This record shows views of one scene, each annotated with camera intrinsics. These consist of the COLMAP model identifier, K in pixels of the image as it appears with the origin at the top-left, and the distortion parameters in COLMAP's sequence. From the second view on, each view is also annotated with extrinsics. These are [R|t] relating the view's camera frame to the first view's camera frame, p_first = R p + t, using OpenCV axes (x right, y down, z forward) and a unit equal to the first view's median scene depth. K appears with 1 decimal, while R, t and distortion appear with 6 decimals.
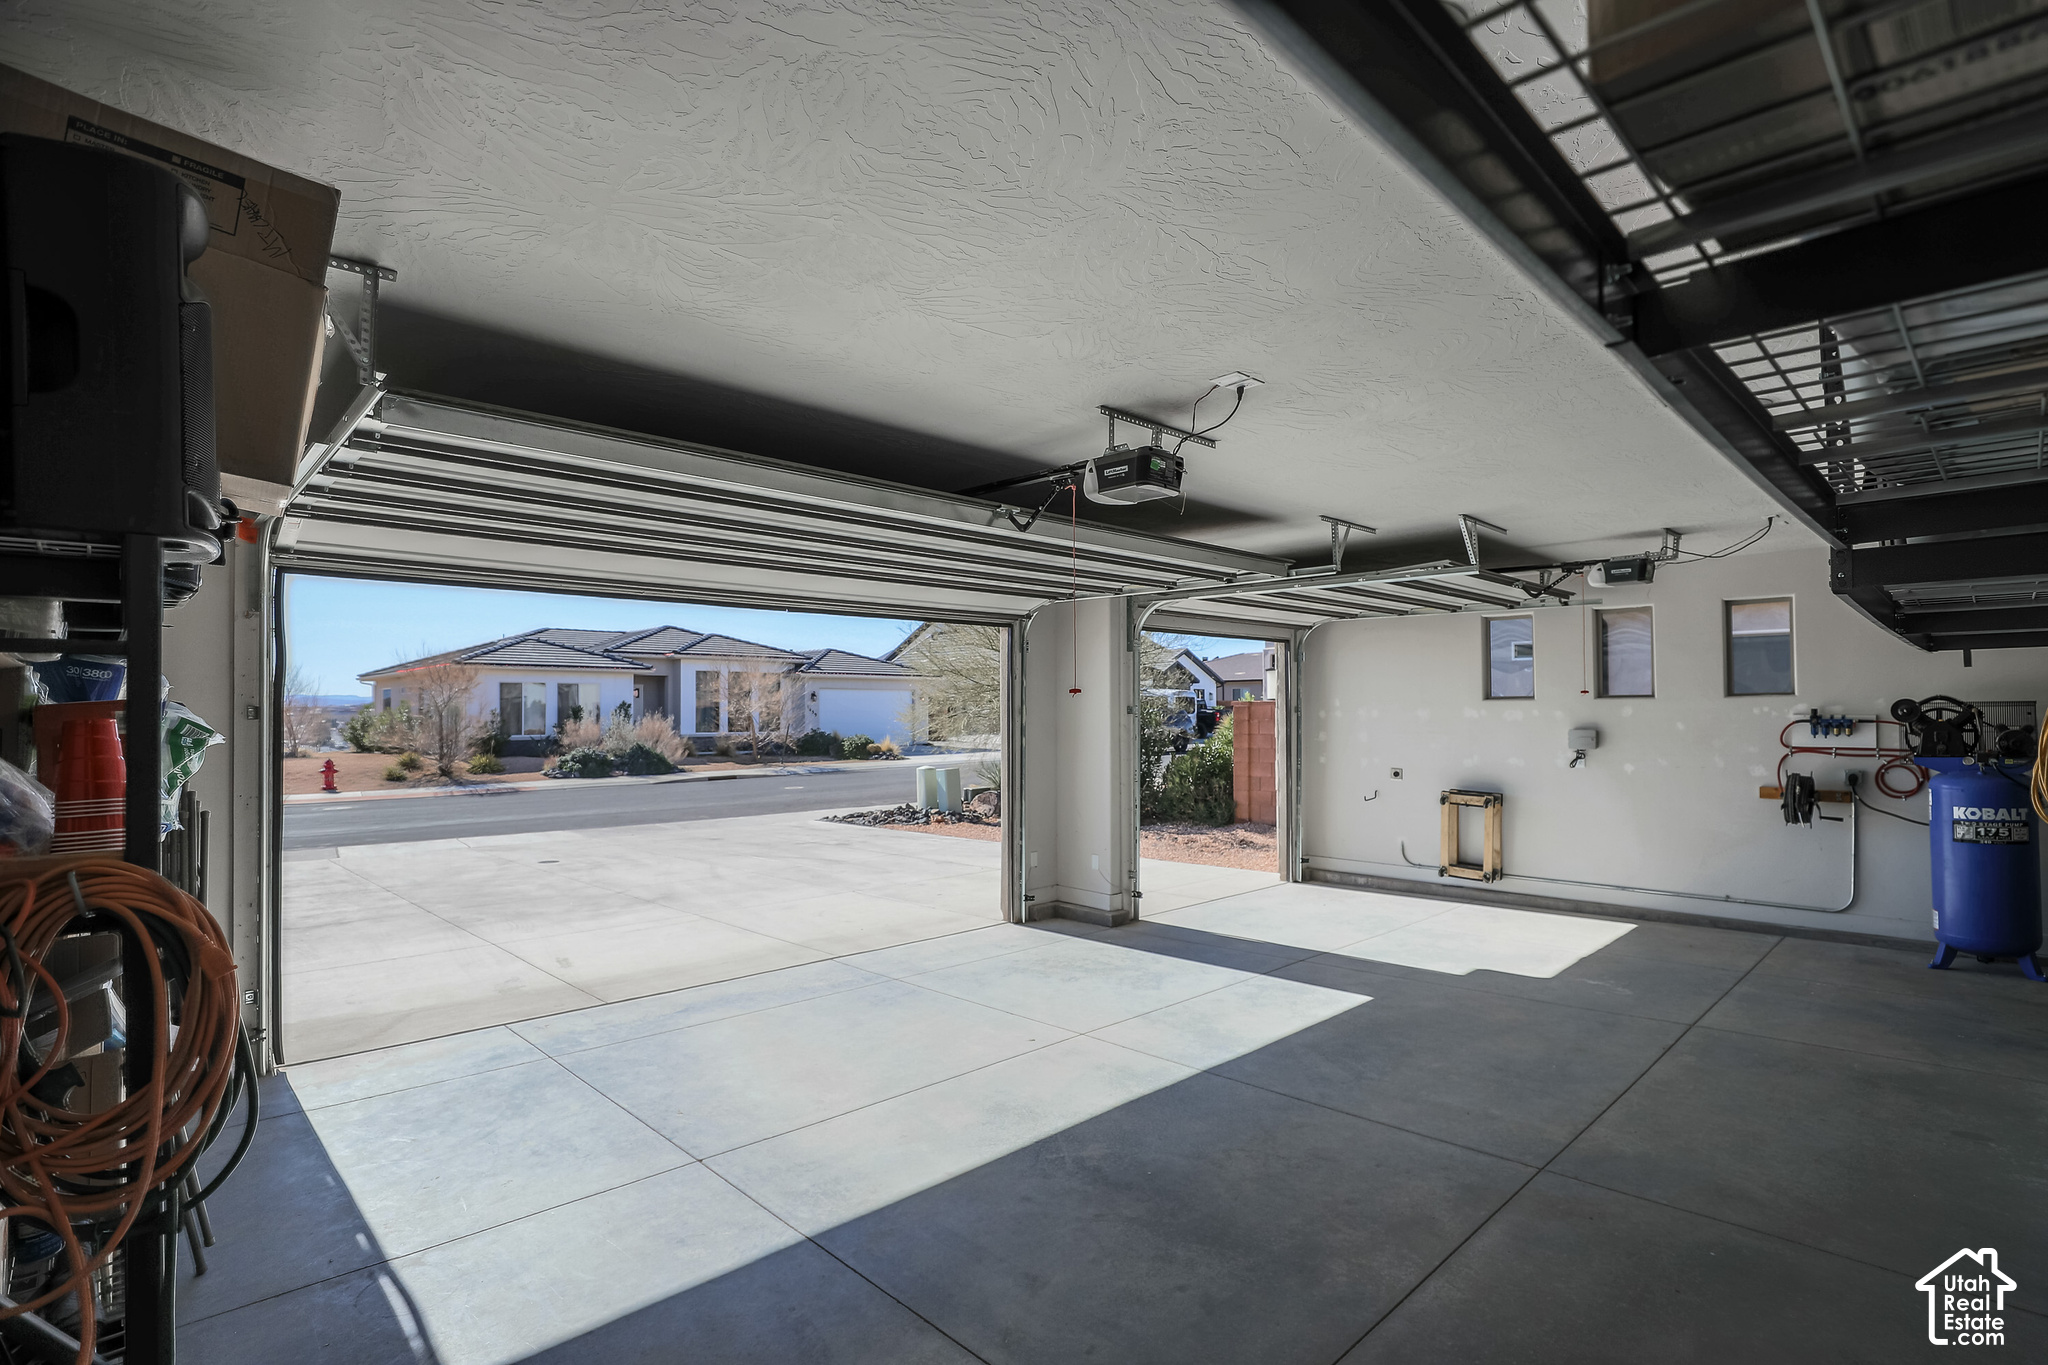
lens RADIAL K [[989.8, 0, 1029.6], [0, 989.8, 691.9], [0, 0, 1]] dist [-0.034713, 0.001112]
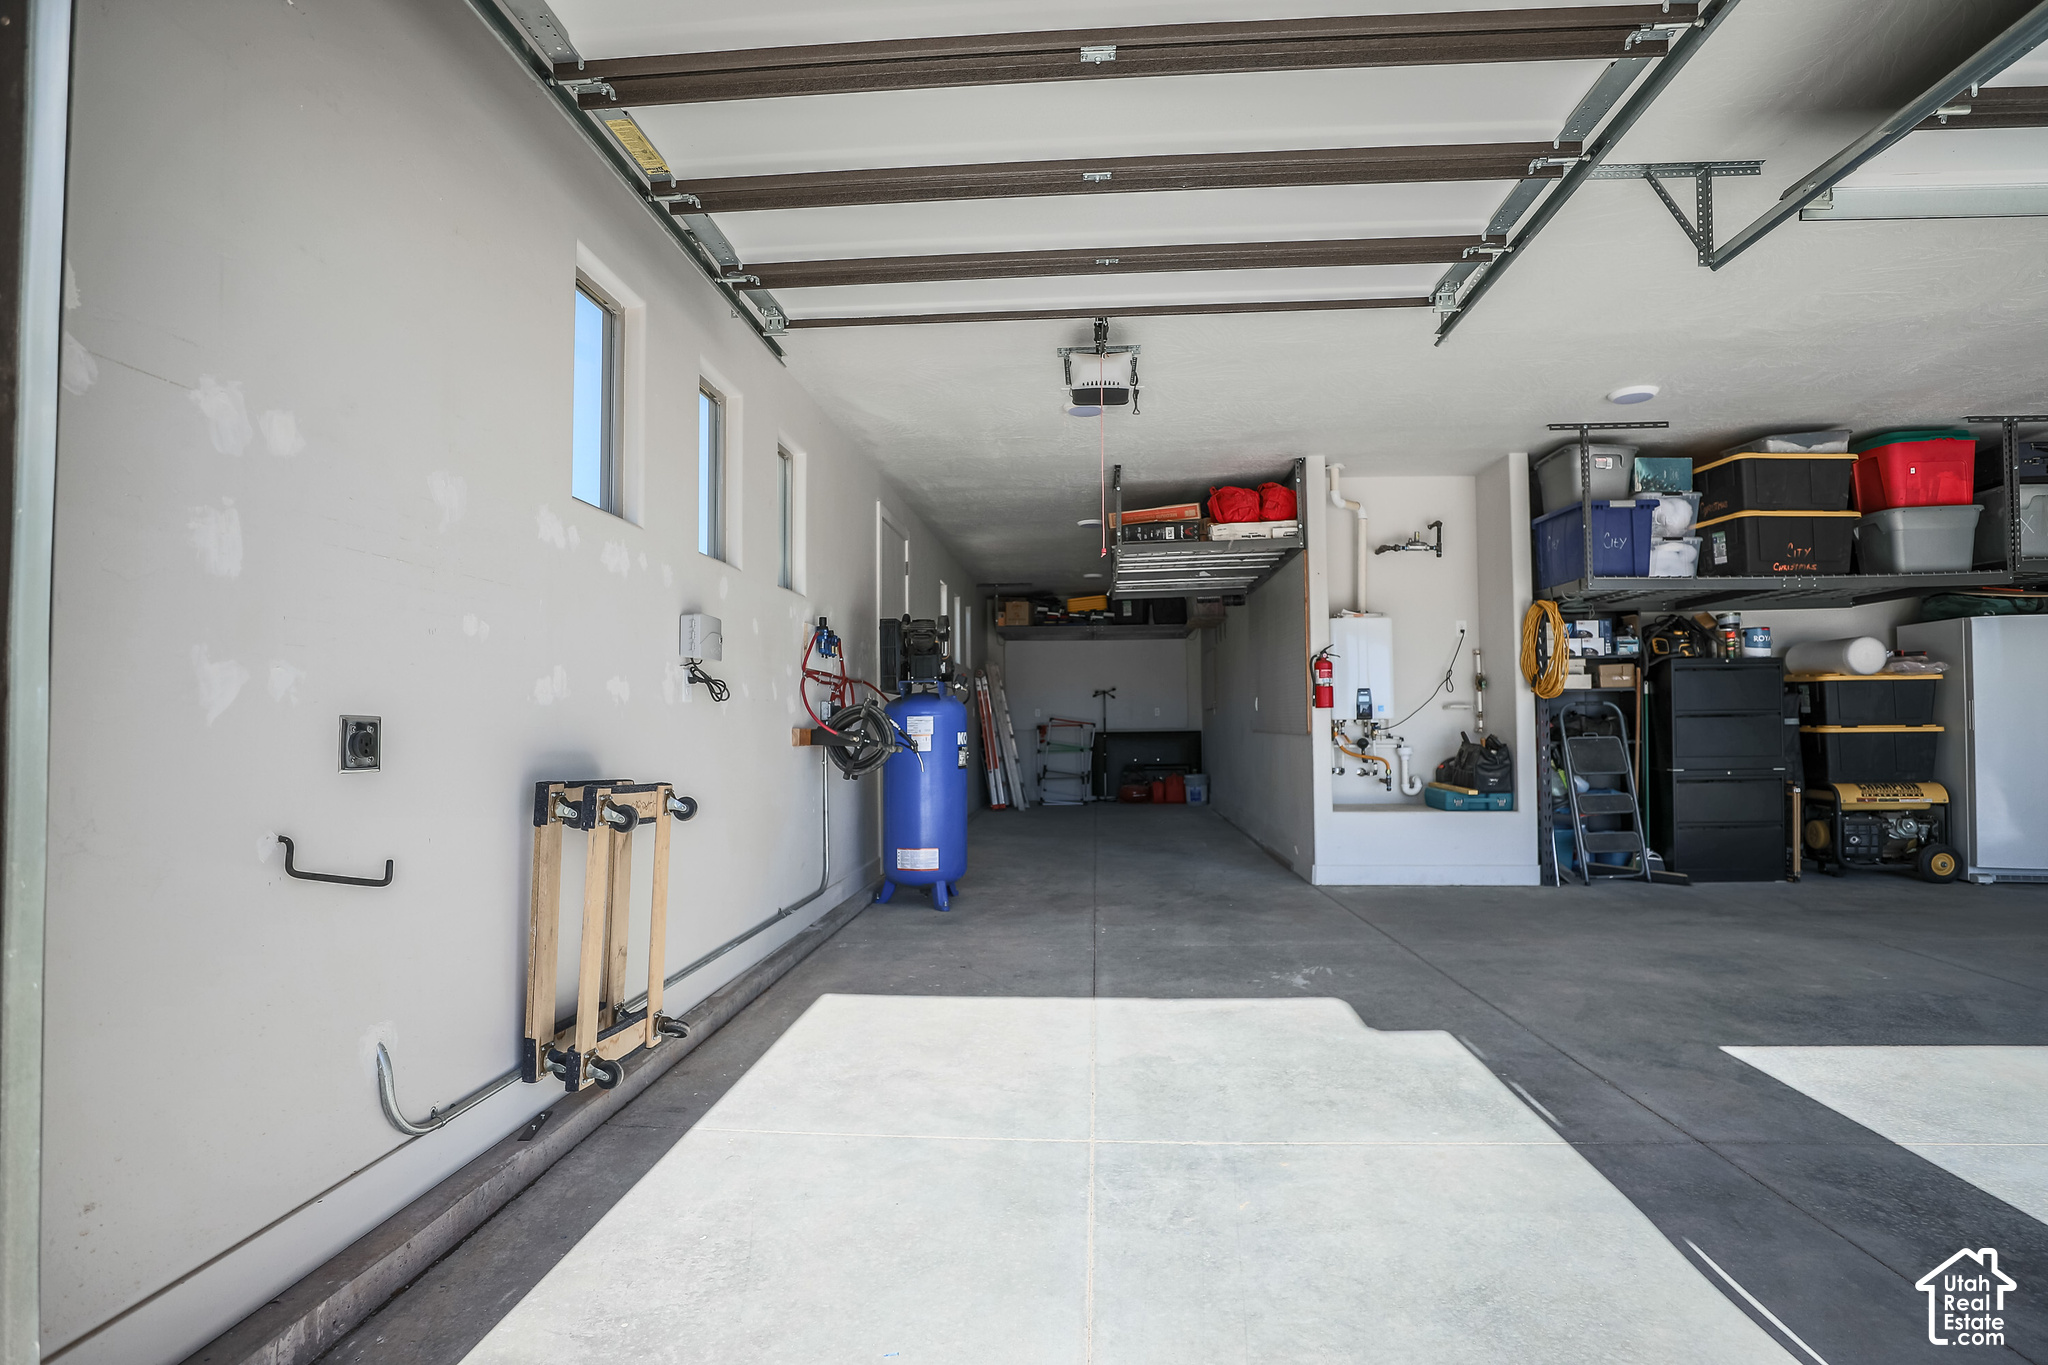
lens RADIAL K [[989.8, 0, 1029.6], [0, 989.8, 691.9], [0, 0, 1]] dist [-0.034713, 0.001112]
pose [[-0.669441, 0.032583, 0.742150, 0.140968], [-0.005136, 0.998811, -0.048484, 0.097537], [-0.742847, -0.036268, -0.668478, 1.236145]]
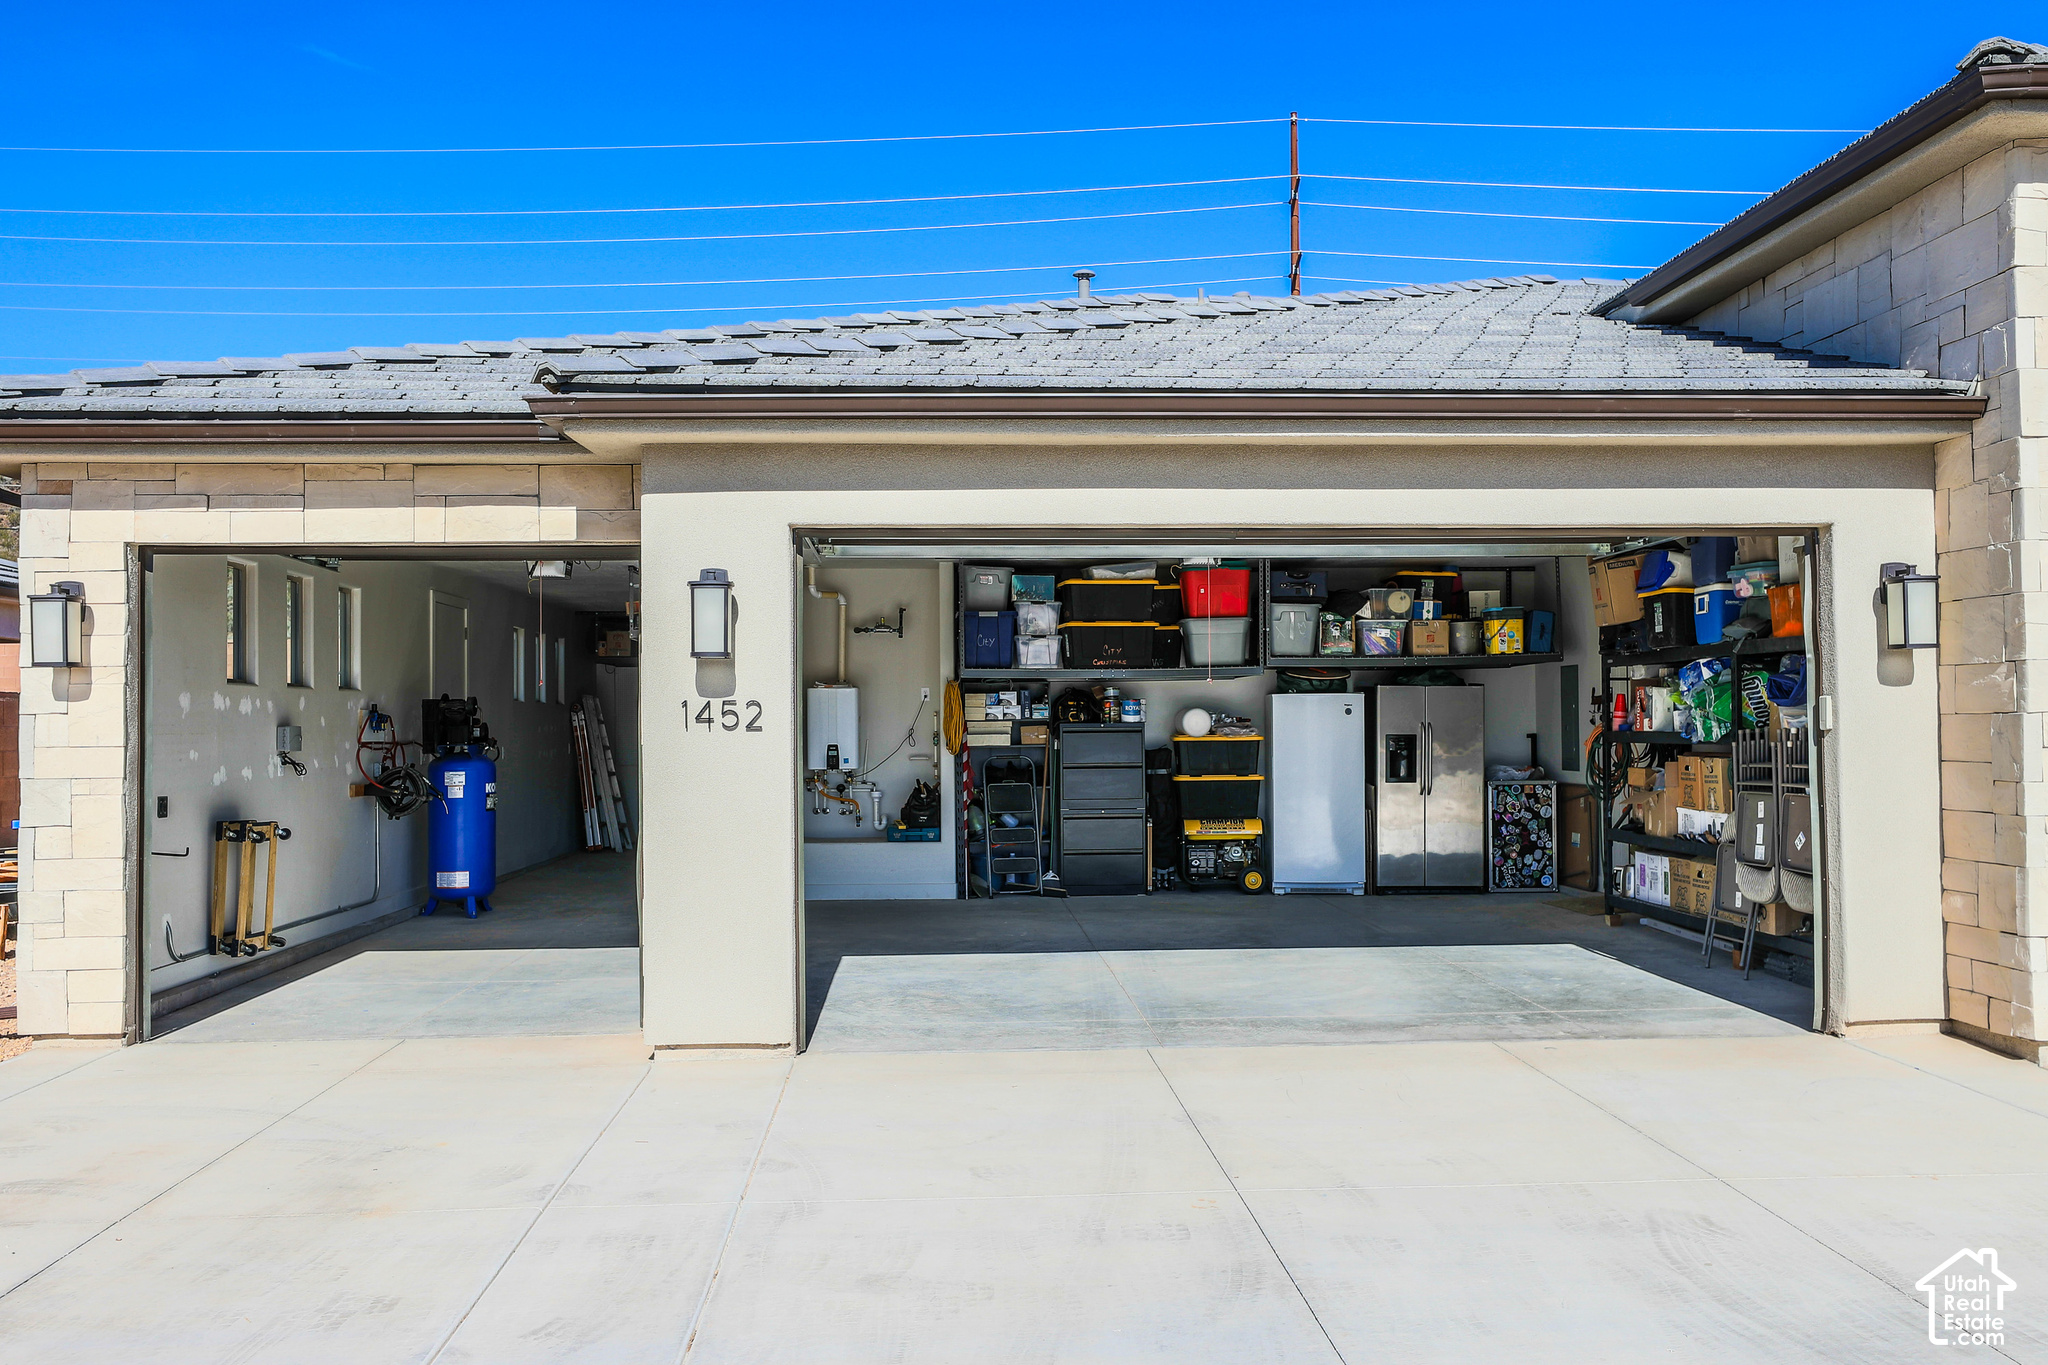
lens RADIAL K [[1656.4, 0, 1024.0], [0, 1656.4, 682.5], [0, 0, 1]] dist [-0.002878, 0.004195]
pose [[-0.755576, 0.025790, 0.654554, -0.753870], [-0.003562, 0.999048, -0.043475, 0.061316], [-0.655052, -0.035180, -0.754765, 1.671716]]
